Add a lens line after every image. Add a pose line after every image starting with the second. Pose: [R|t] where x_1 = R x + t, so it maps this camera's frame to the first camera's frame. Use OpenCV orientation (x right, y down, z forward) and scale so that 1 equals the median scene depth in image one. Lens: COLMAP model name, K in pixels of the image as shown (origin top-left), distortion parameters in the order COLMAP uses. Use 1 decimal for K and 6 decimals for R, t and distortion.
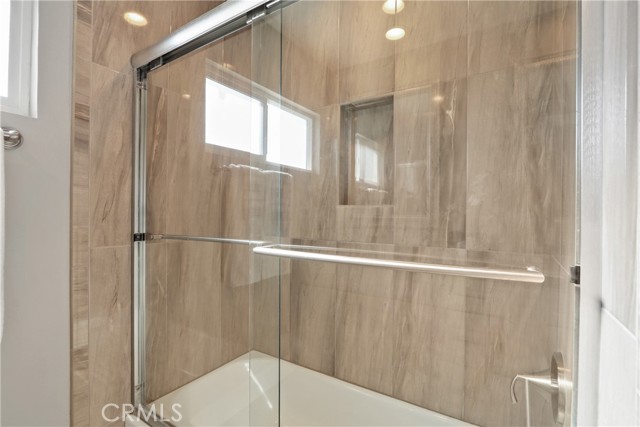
lens RADIAL K [[298.0, 0, 324.3], [0, 298.0, 214.7], [0, 0, 1]] dist [-0.020476, 0.004028]
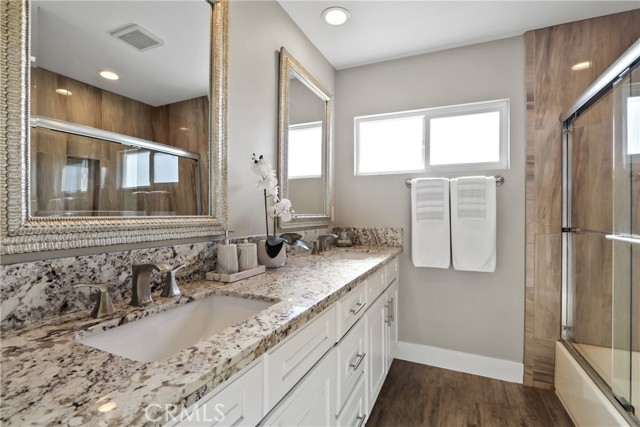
lens RADIAL K [[298.0, 0, 323.5], [0, 298.0, 214.2], [0, 0, 1]] dist [-0.020476, 0.004028]
pose [[0.145084, -0.004738, -0.989408, 0.754383], [-0.002264, 0.999984, -0.005121, 0.005642], [0.989417, 0.002983, 0.145071, -0.509786]]
